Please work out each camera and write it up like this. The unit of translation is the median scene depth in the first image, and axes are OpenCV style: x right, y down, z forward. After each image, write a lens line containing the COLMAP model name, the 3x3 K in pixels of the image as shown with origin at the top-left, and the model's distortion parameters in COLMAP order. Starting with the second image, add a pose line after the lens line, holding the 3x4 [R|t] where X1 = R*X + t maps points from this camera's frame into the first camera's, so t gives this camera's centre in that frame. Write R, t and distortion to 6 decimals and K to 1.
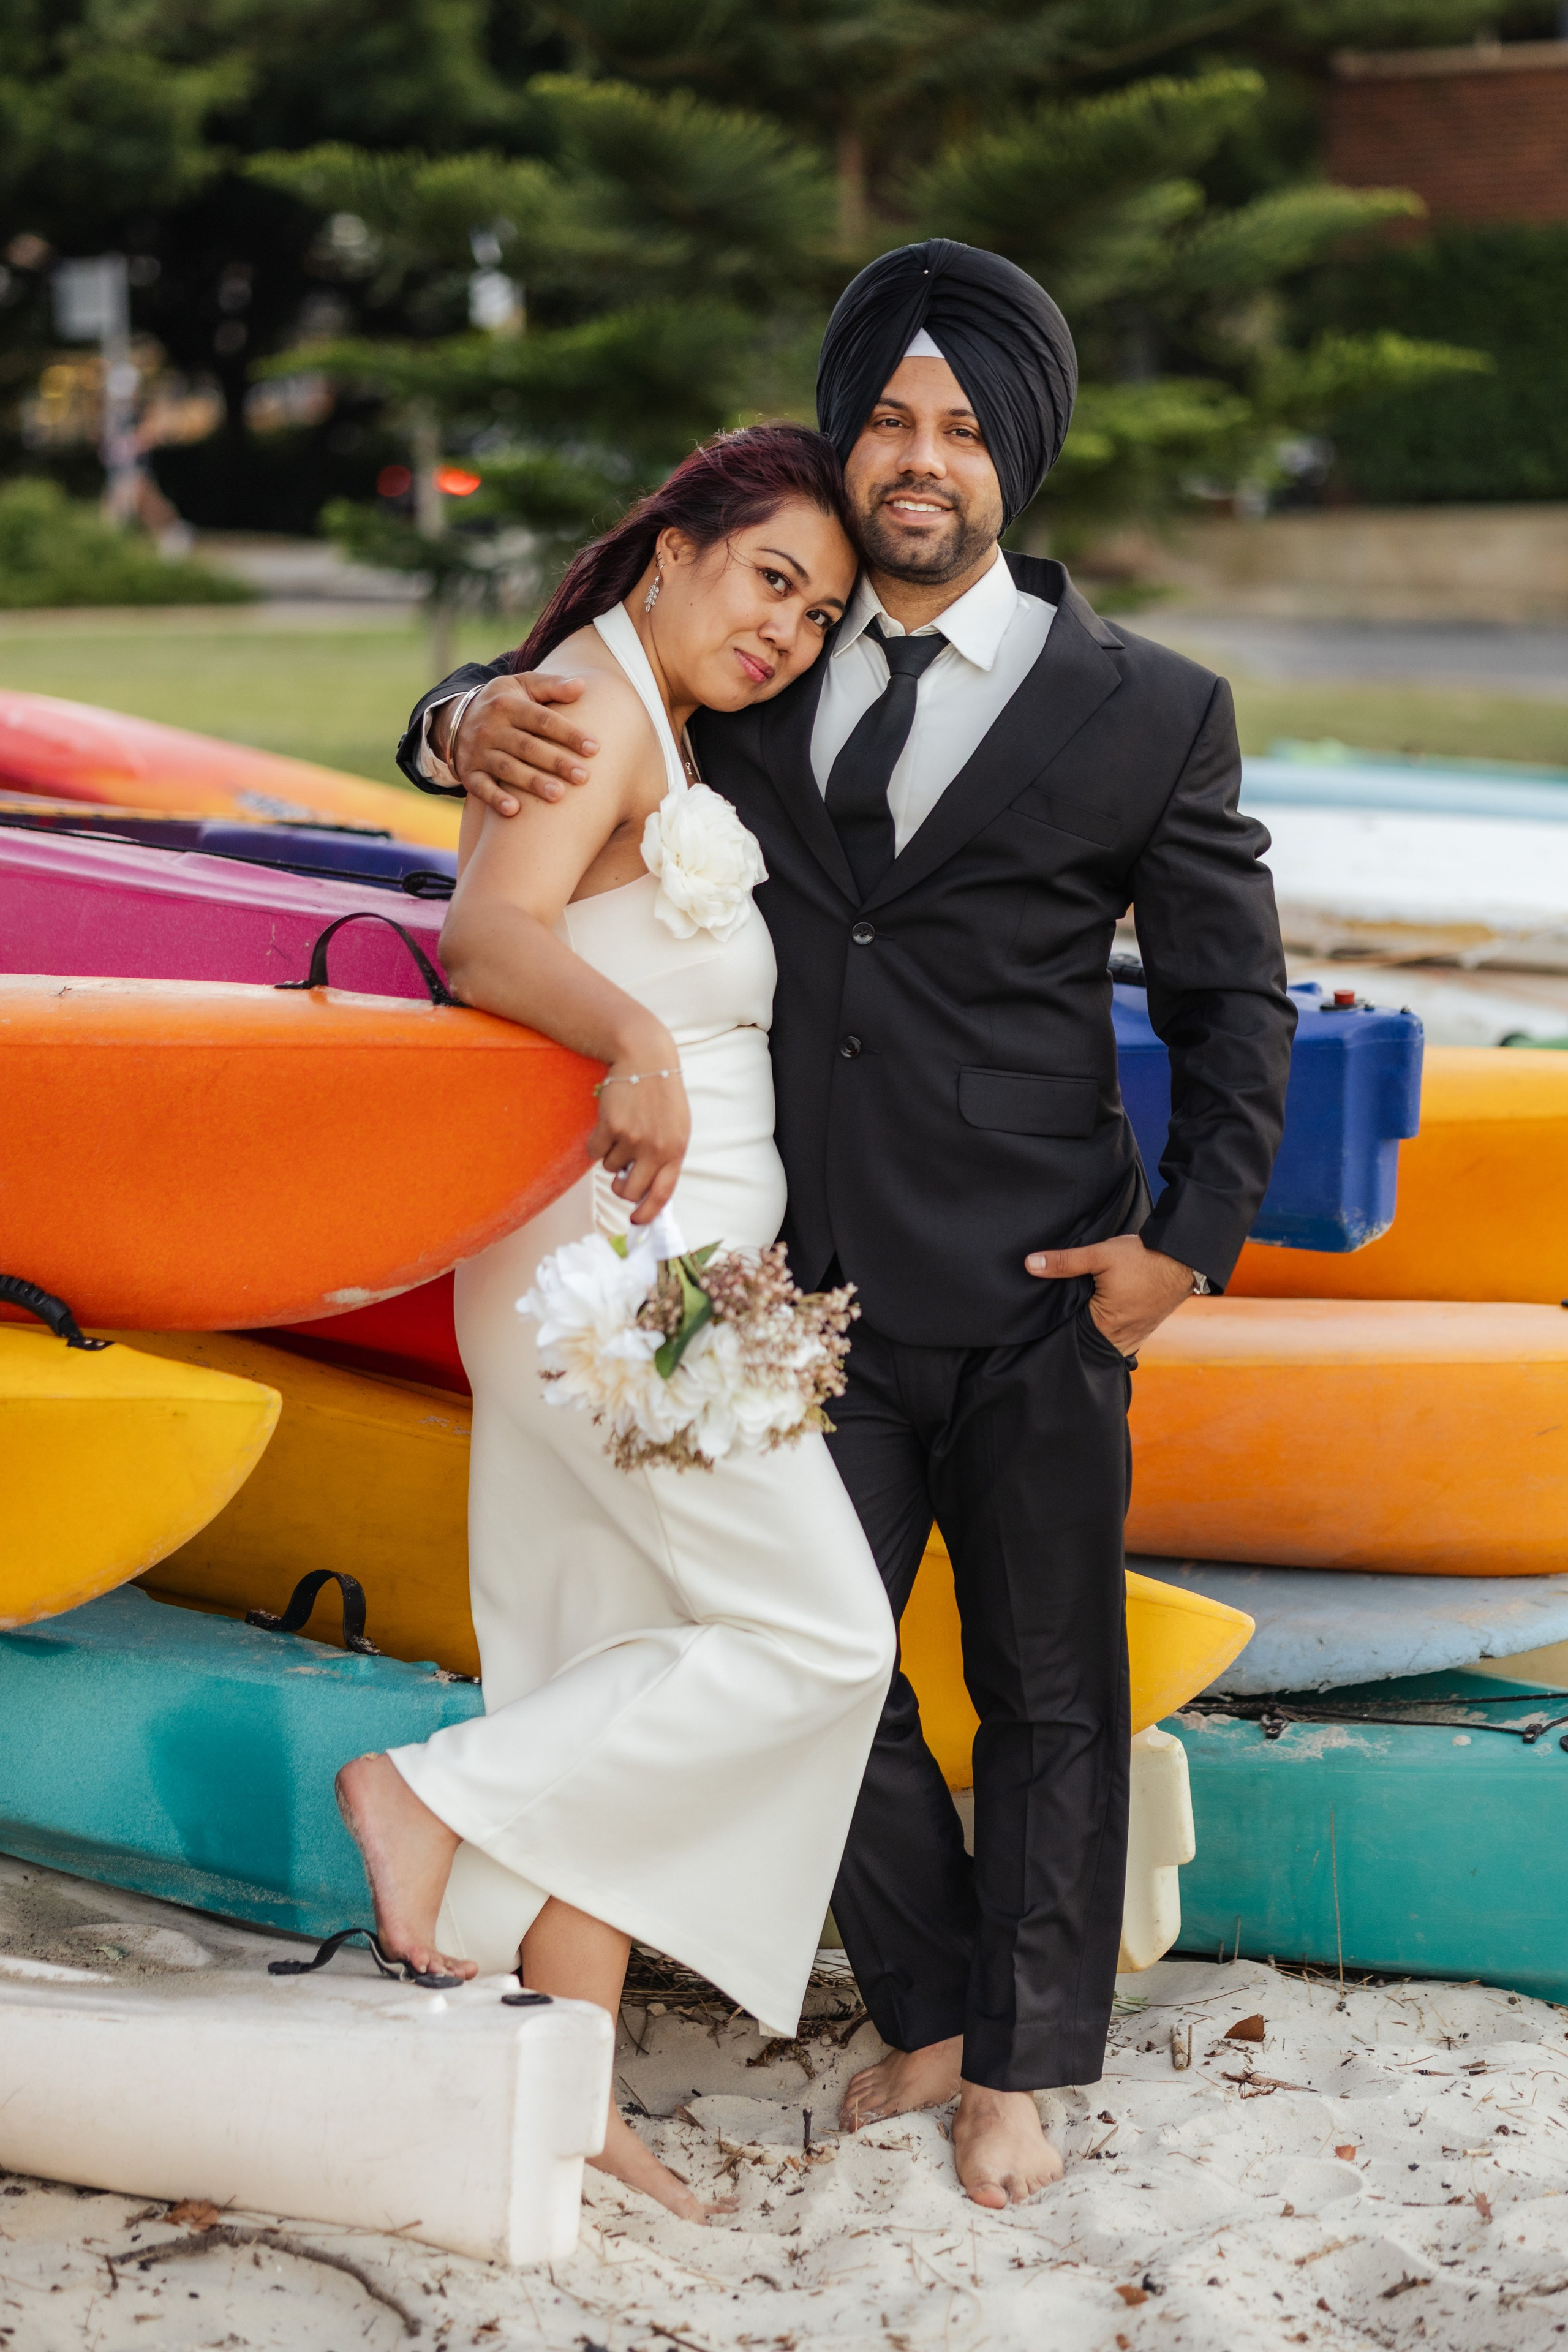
lens RADIAL K [[5436.5, 0, 784.0], [0, 5436.5, 1176.0], [0, 0, 1]] dist [0.008332, 0.851819]
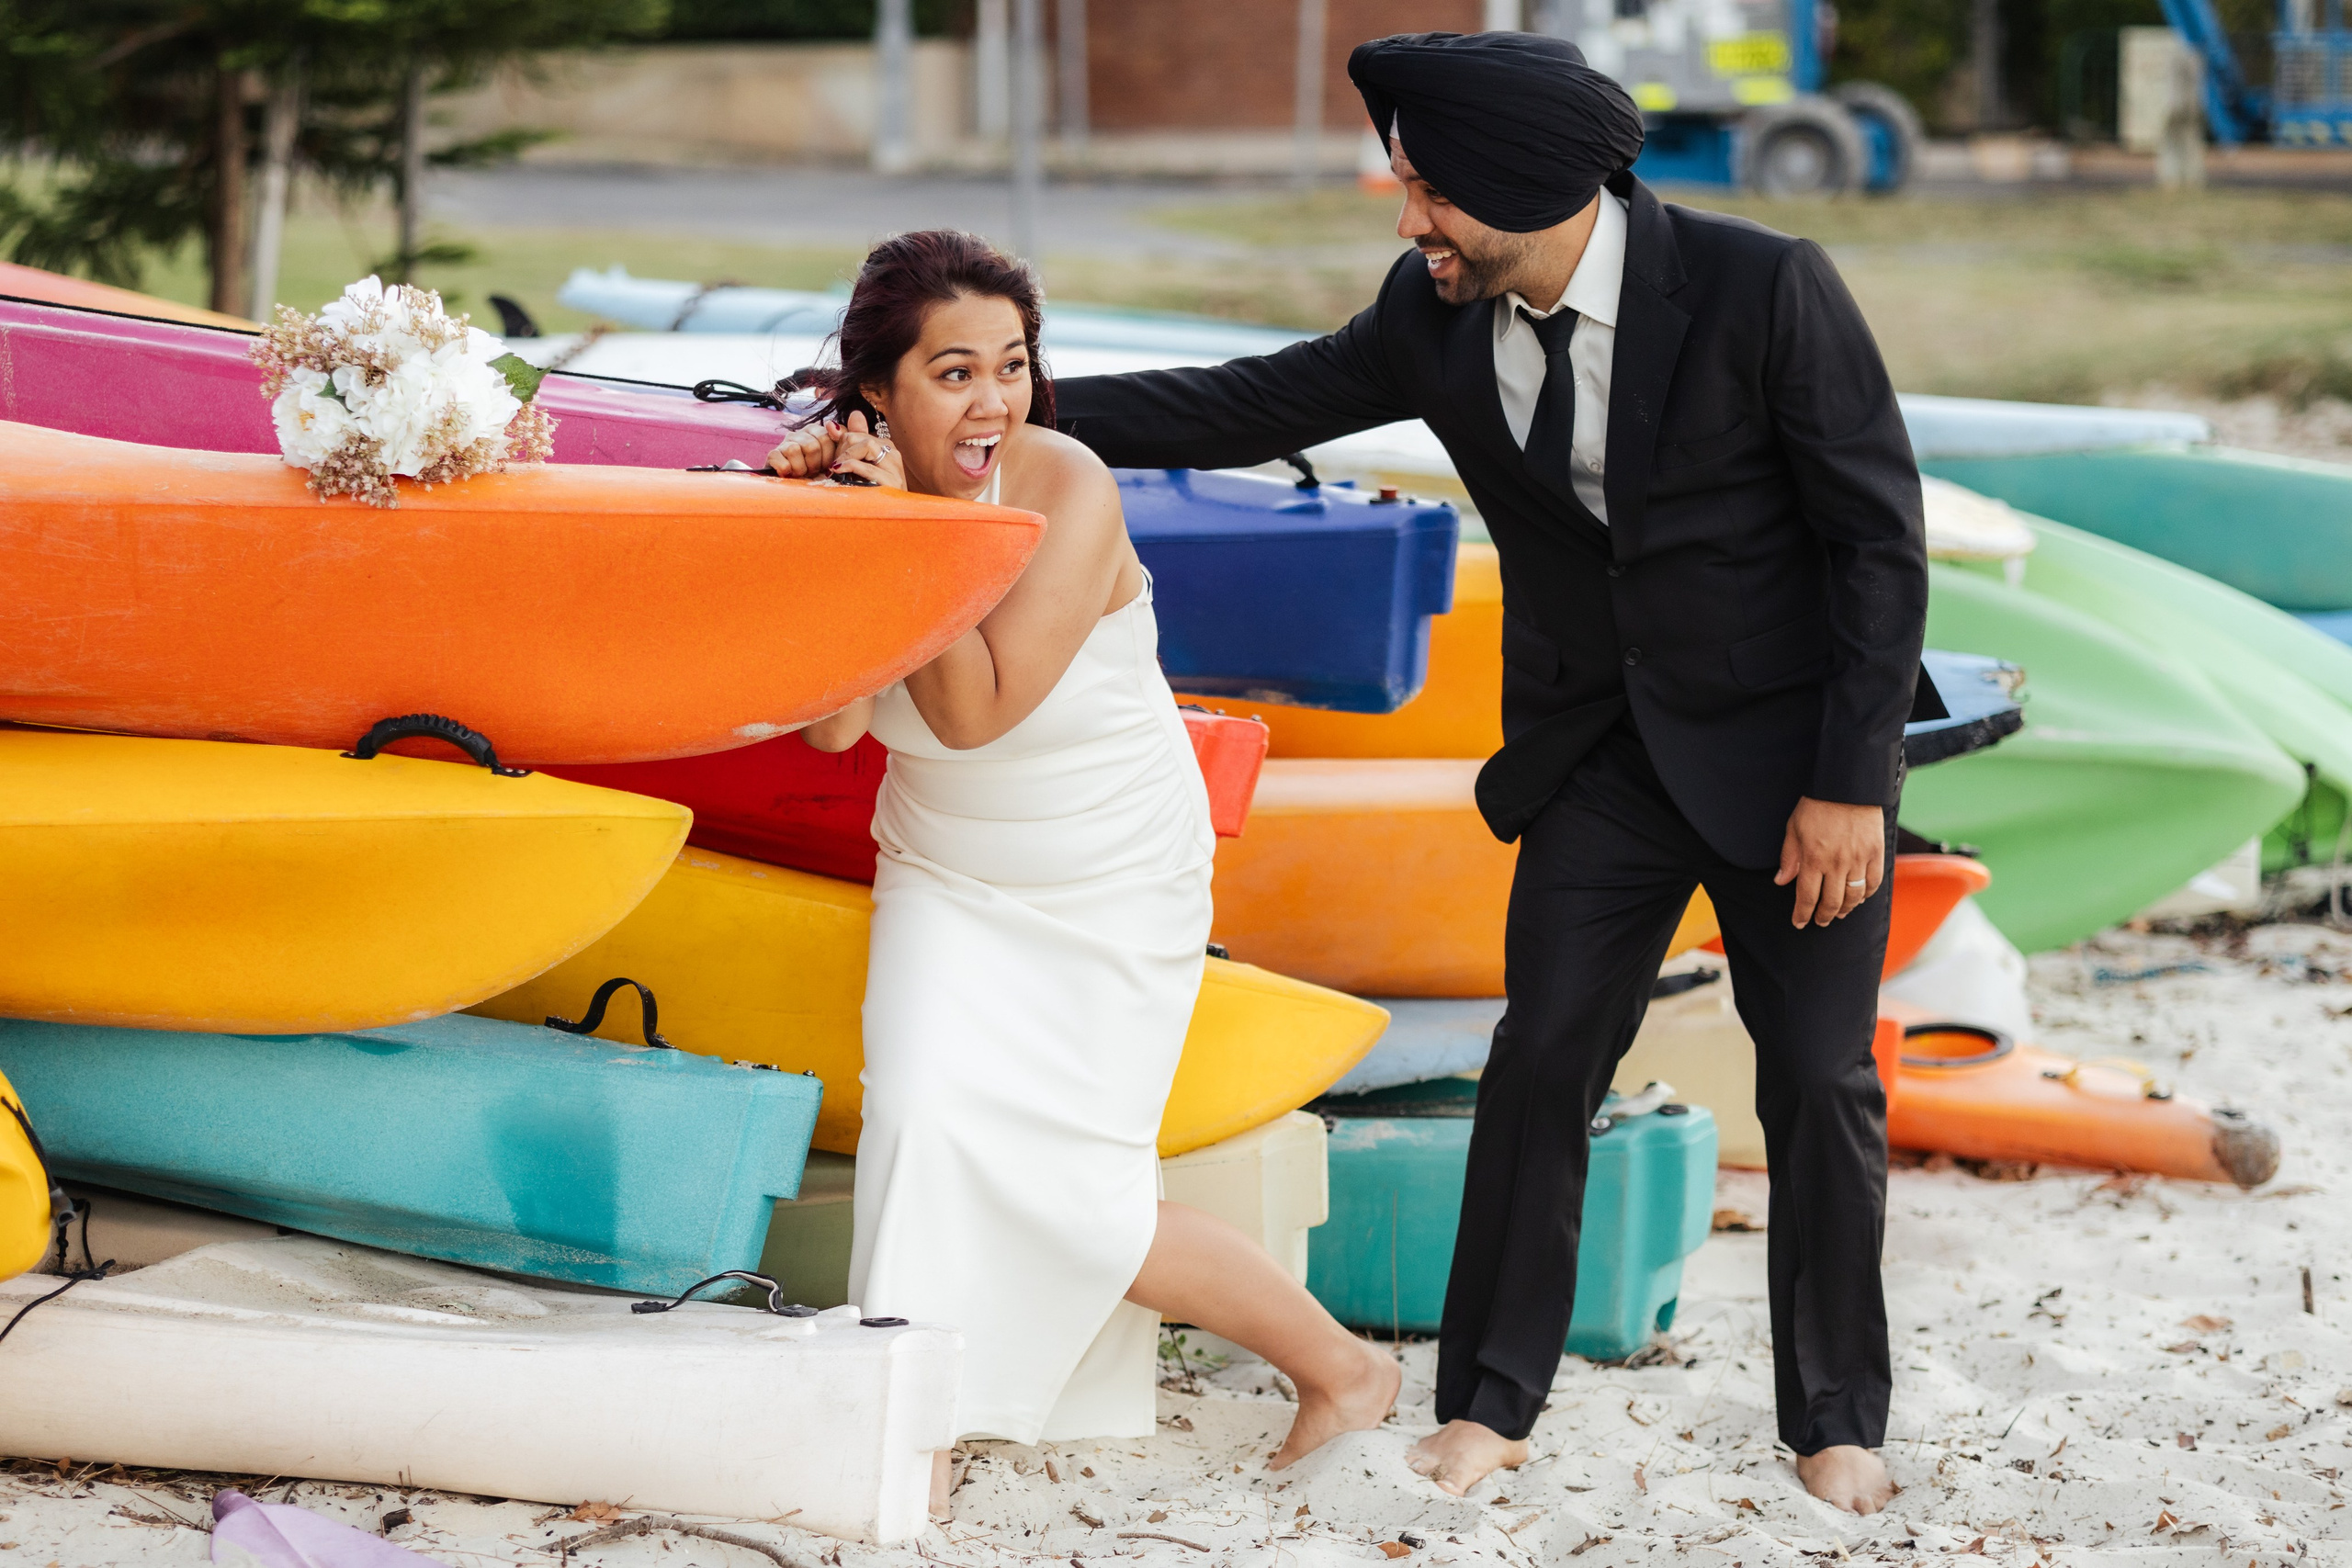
lens RADIAL K [[5435.9, 0, 1176.0], [0, 5435.9, 784.0], [0, 0, 1]] dist [0.008332, 0.851819]
pose [[0.984734, -0.006336, 0.173949, -0.174693], [0.004316, 0.999919, 0.011988, 0.018427], [-0.174010, -0.011054, 0.984682, -0.162874]]
